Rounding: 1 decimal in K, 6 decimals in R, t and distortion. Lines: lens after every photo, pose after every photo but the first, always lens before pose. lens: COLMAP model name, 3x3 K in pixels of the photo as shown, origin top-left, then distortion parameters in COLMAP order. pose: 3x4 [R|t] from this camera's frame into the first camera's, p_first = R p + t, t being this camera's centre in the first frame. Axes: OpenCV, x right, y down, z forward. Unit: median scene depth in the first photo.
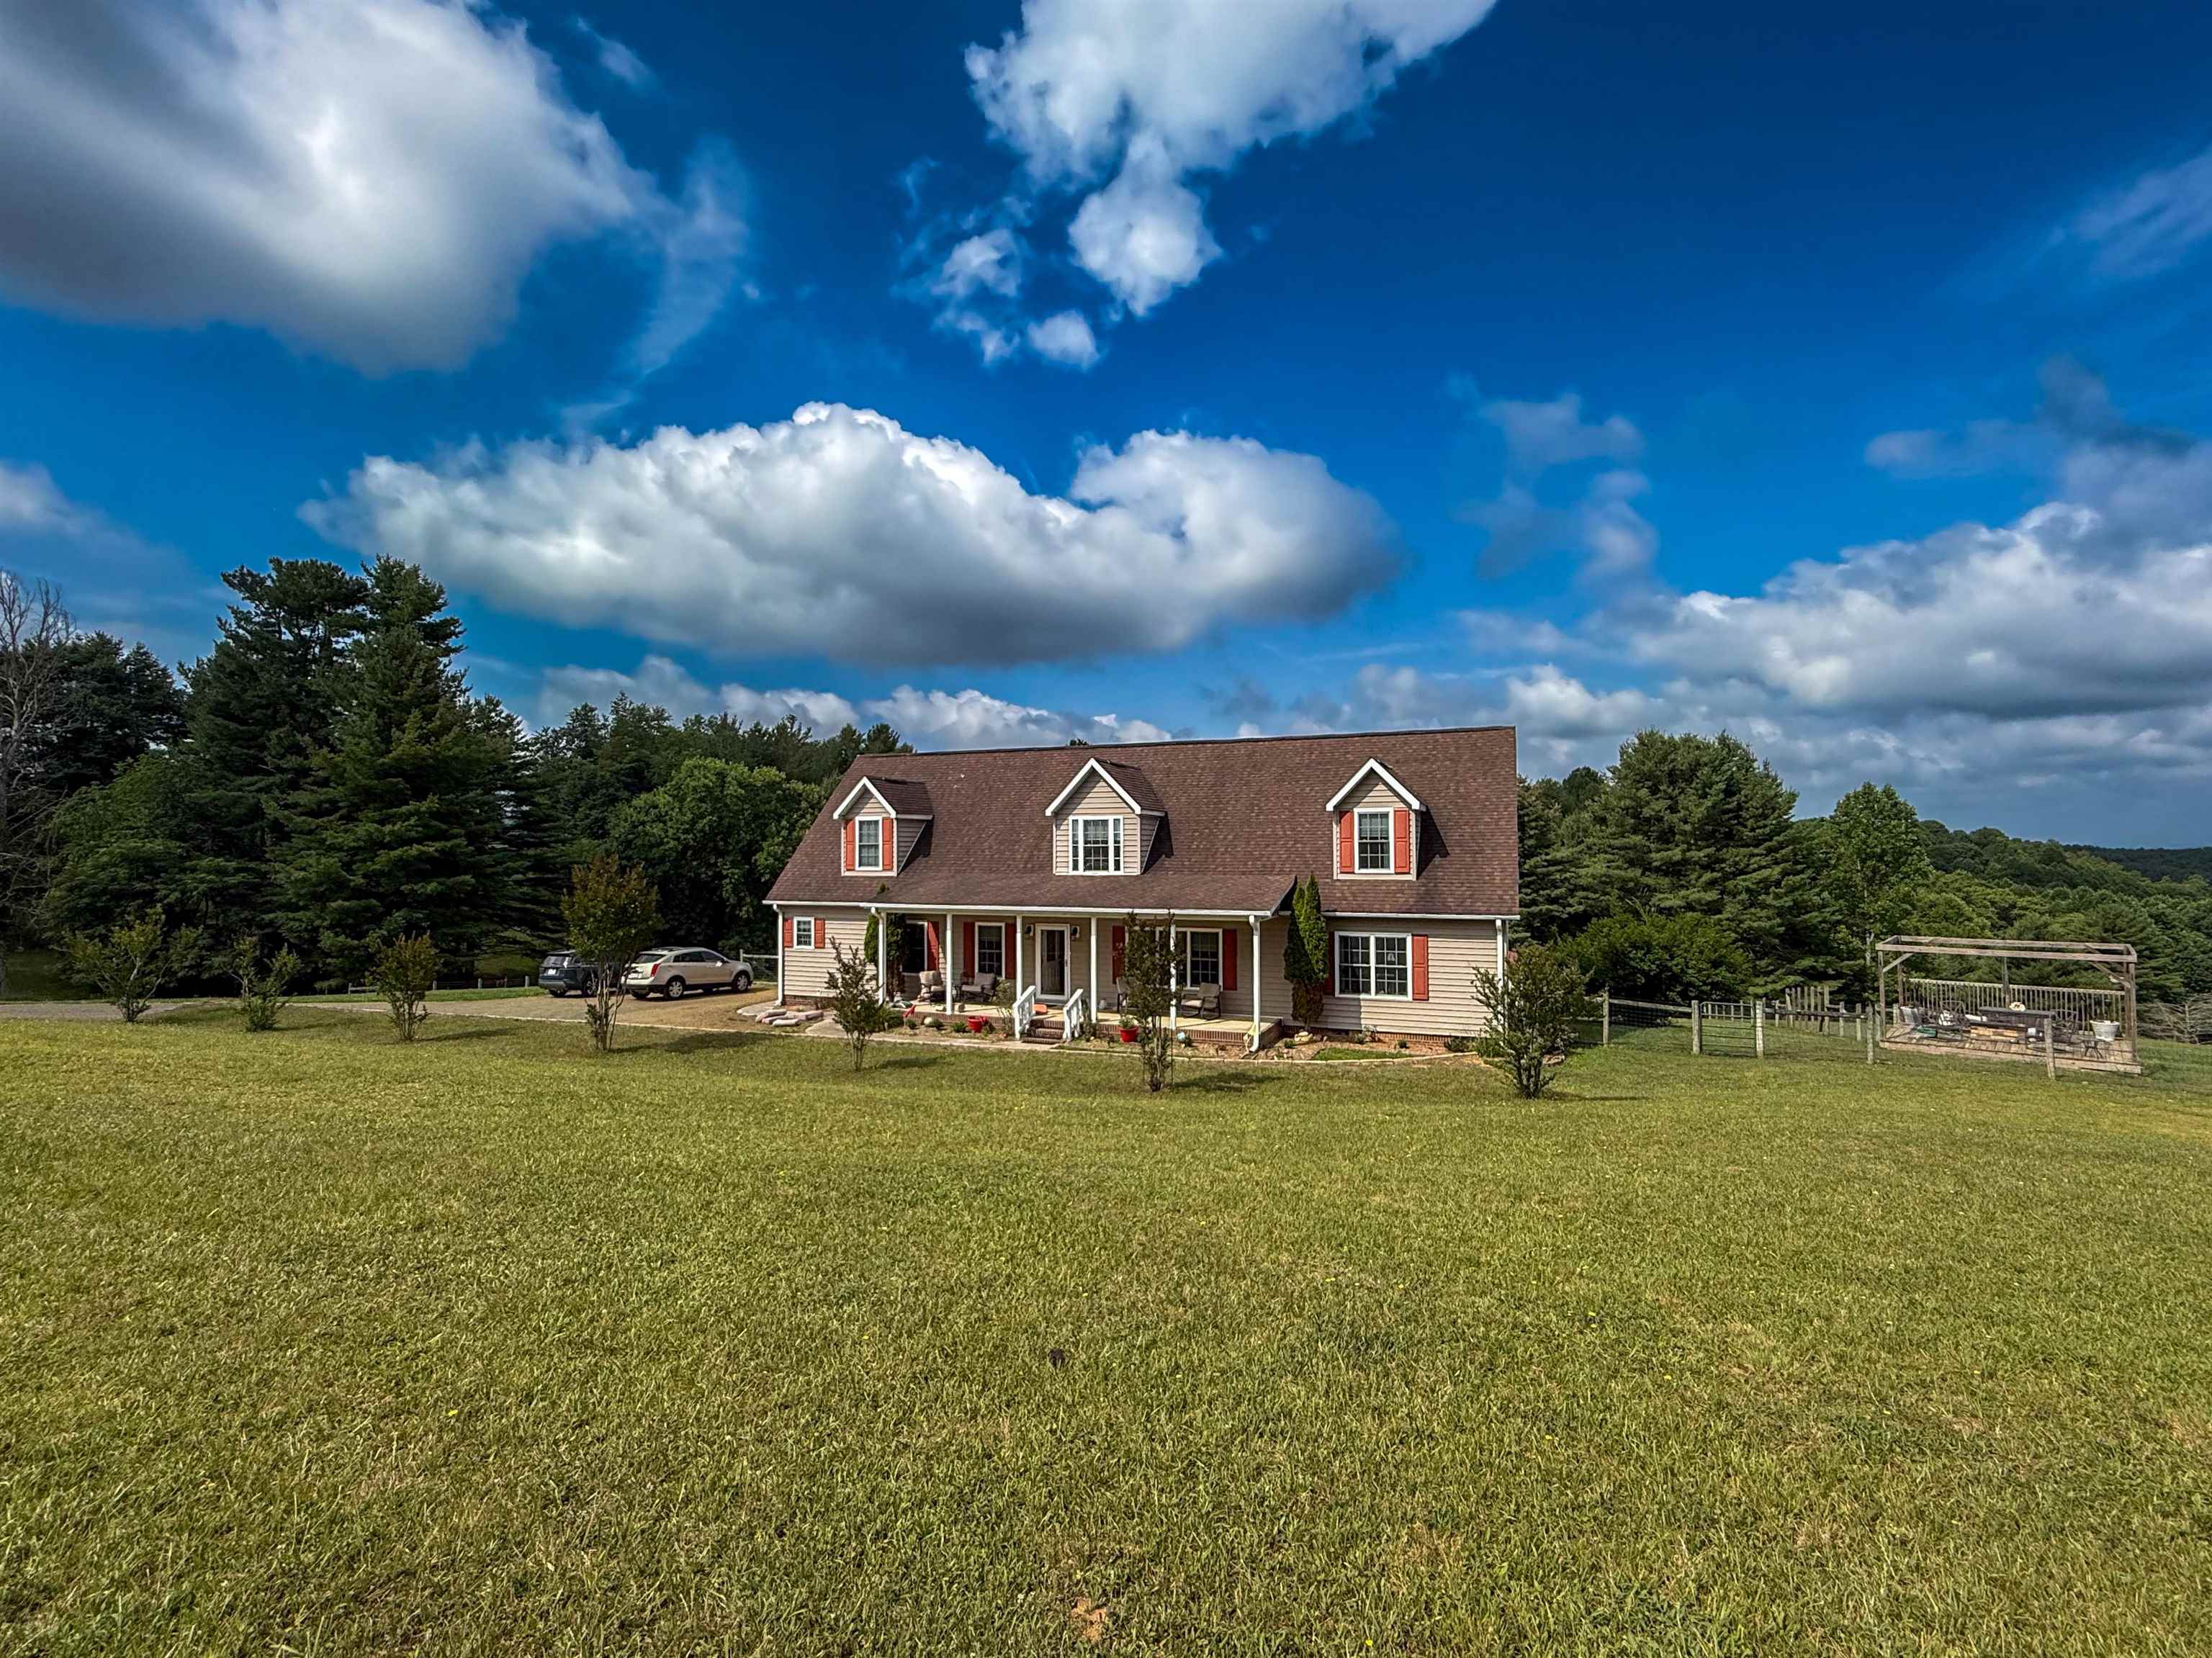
lens RADIAL K [[1051.8, 0, 1072.0], [0, 1051.8, 833.2], [0, 0, 1]] dist [0.000635, 0.000134]
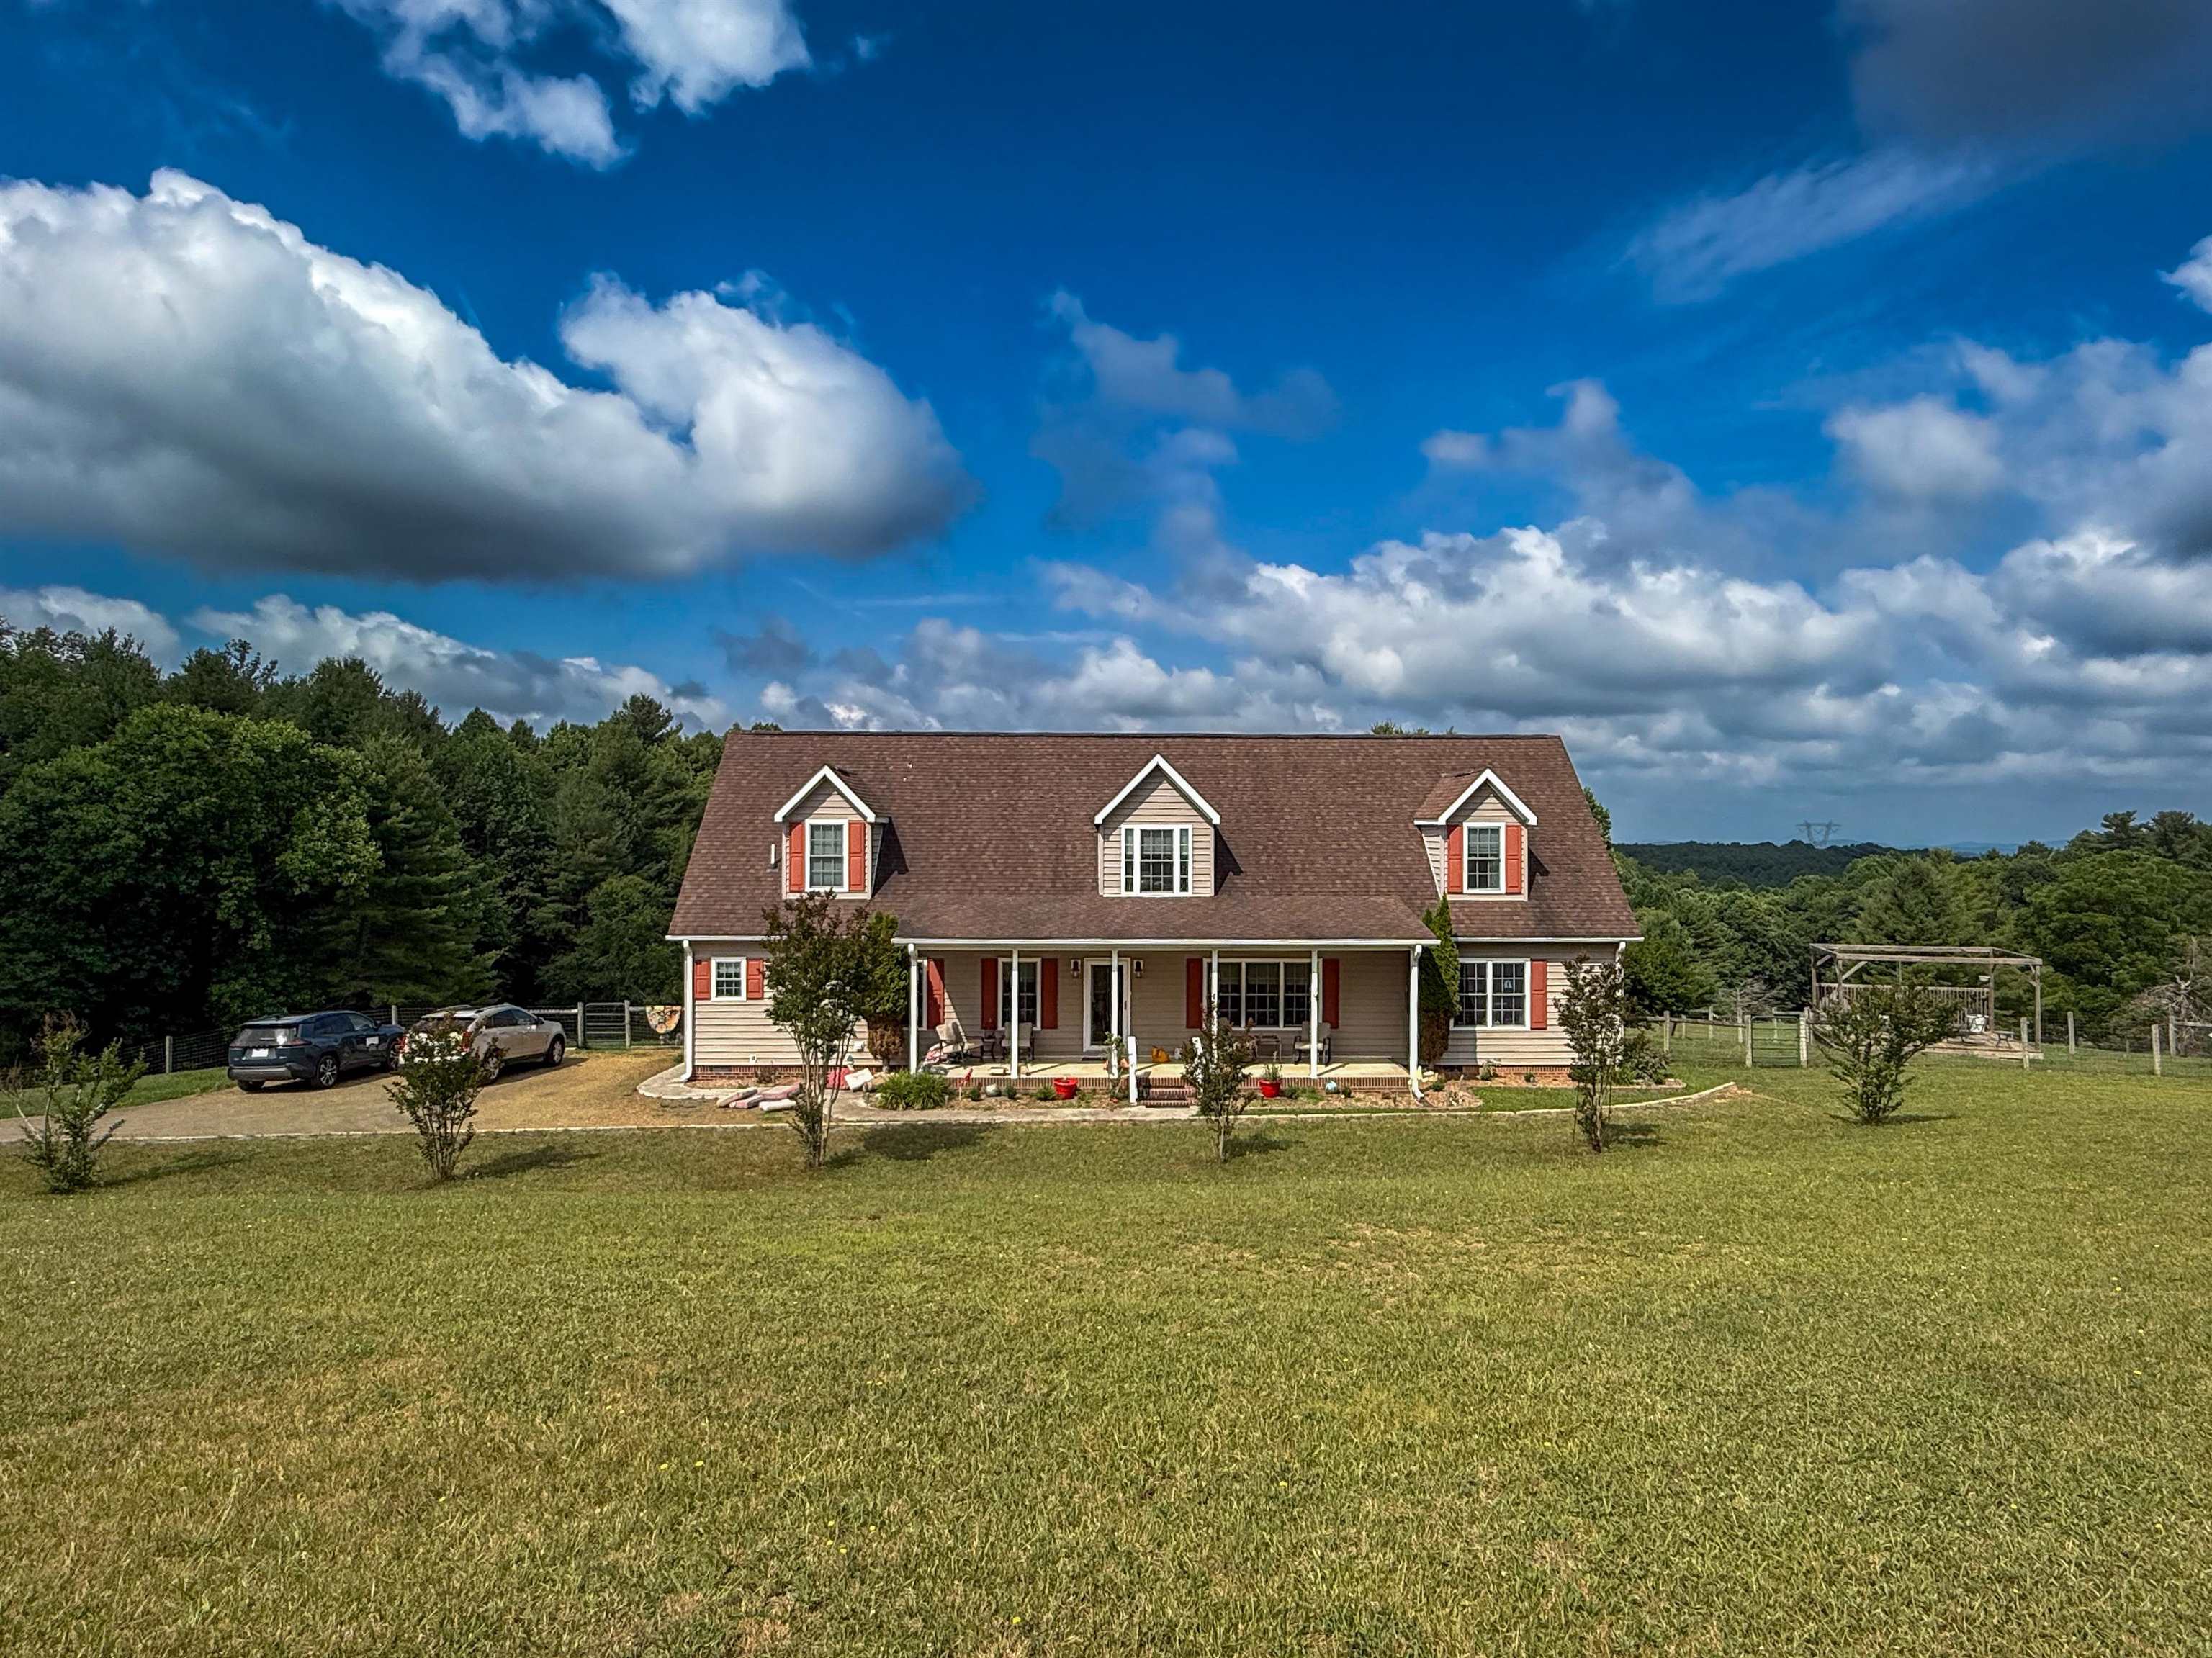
lens RADIAL K [[1302.7, 0, 1114.6], [0, 1302.7, 834.2], [0, 0, 1]] dist [0.001899, 0.000907]
pose [[0.912613, 0.008062, 0.408744, -0.422742], [-0.012804, 0.999879, 0.008866, -0.017579], [-0.408623, -0.013325, 0.912606, 0.085283]]
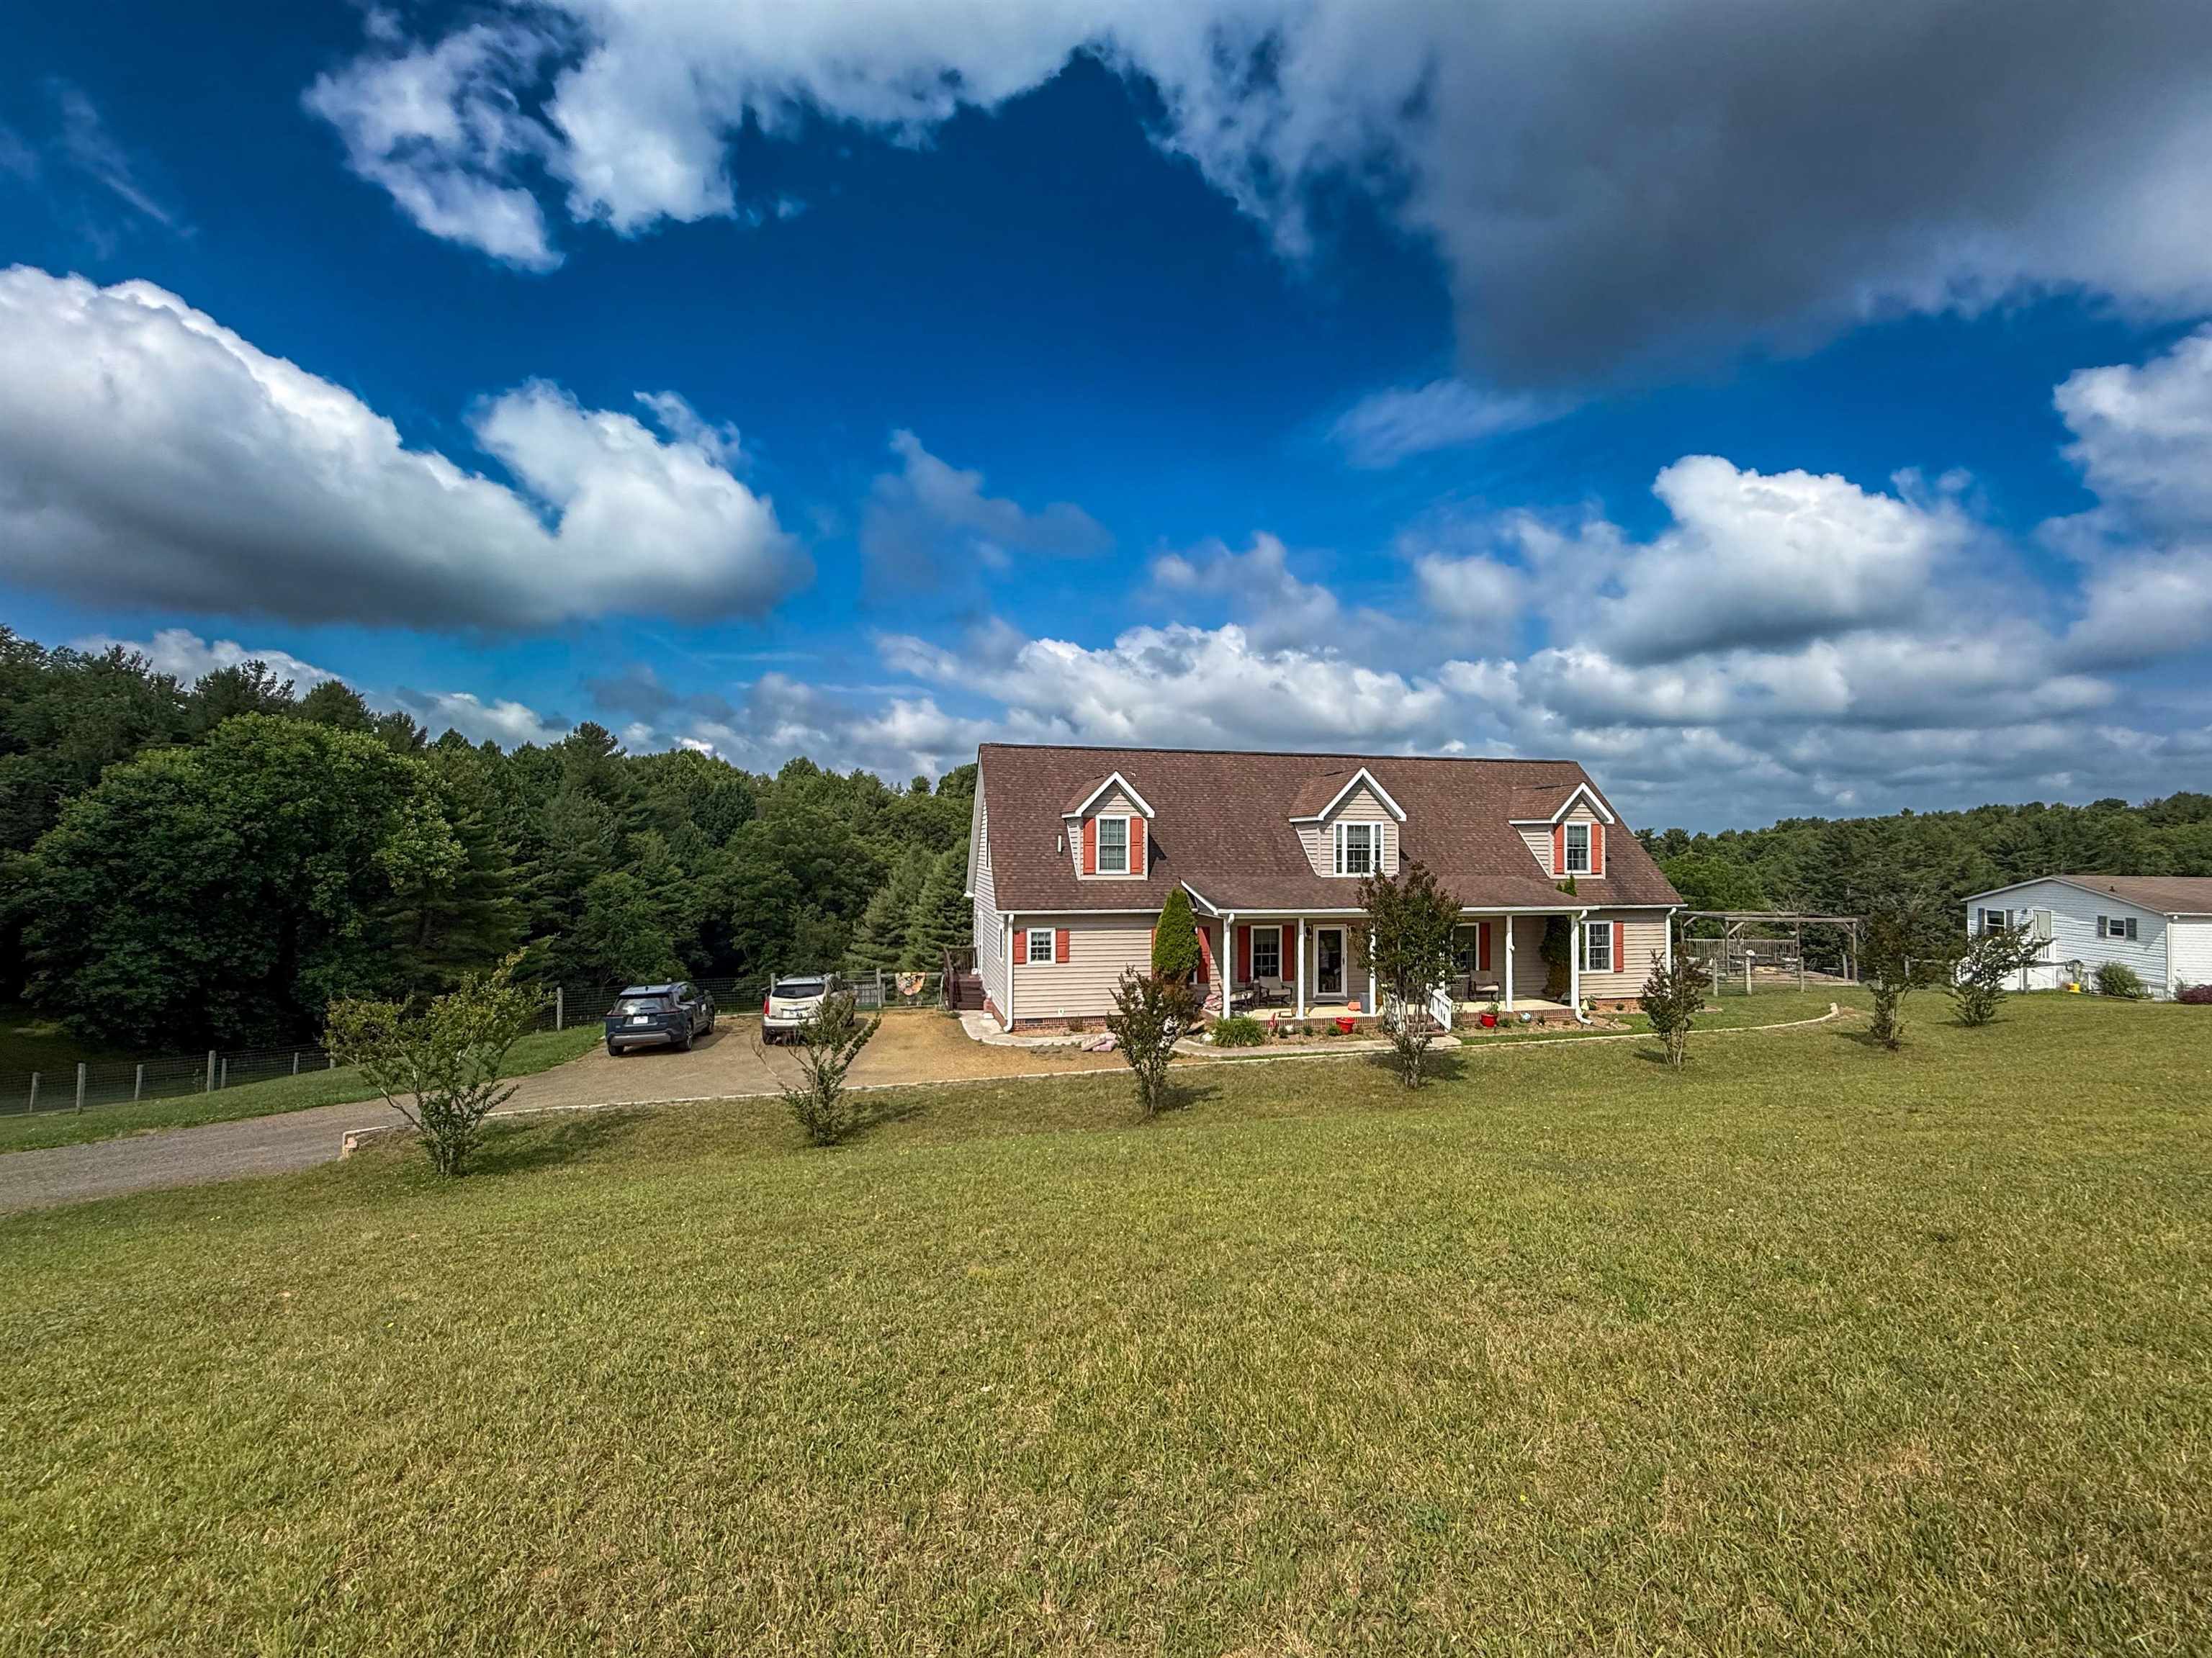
lens RADIAL K [[976.6, 0, 1097.8], [0, 976.6, 825.1], [0, 0, 1]] dist [0.003381, -0.000221]
pose [[0.805513, 0.021992, 0.592171, -0.778696], [-0.017110, 0.999758, -0.013856, 0.005566], [-0.592332, 0.001029, 0.805694, 0.356468]]
